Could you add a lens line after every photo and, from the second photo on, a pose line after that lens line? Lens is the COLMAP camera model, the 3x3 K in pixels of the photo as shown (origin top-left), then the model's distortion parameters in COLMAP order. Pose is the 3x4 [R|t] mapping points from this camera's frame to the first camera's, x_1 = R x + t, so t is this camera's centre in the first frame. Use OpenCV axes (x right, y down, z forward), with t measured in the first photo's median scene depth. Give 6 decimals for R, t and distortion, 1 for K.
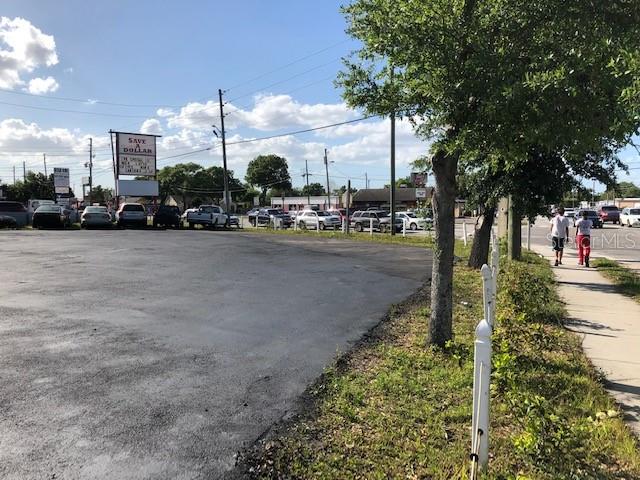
lens RADIAL K [[521.8, 0, 323.9], [0, 521.8, 234.2], [0, 0, 1]] dist [0.047739, -0.061665]
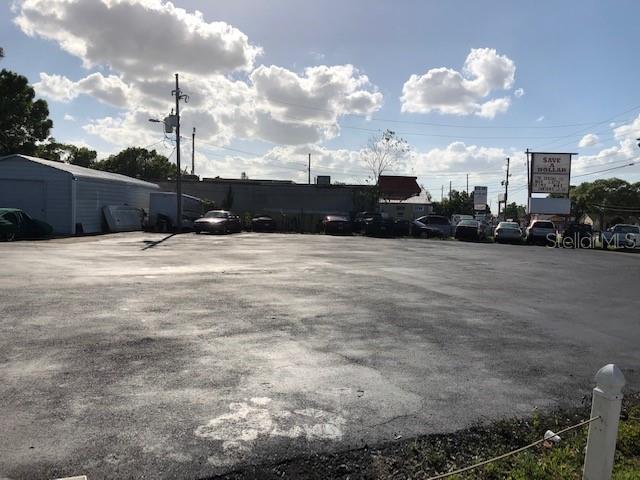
lens RADIAL K [[521.8, 0, 323.7], [0, 521.8, 230.9], [0, 0, 1]] dist [0.047739, -0.061665]
pose [[0.731706, 0.043659, -0.680221, 0.022546], [-0.069027, 0.997562, -0.010224, 0.001891], [0.678116, 0.054435, 0.732936, -0.047198]]
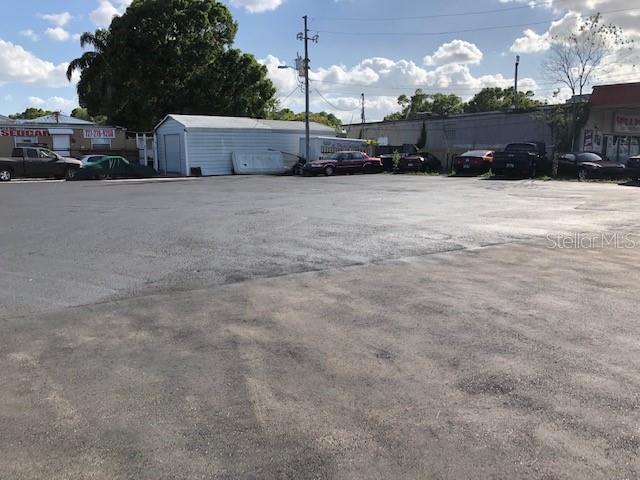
lens RADIAL K [[521.8, 0, 316.3], [0, 521.8, 229.5], [0, 0, 1]] dist [0.047739, -0.061665]
pose [[-0.067423, 0.139347, -0.987946, 0.148234], [-0.045021, 0.988765, 0.142536, -0.022094], [0.996708, 0.054088, -0.060392, 0.483292]]
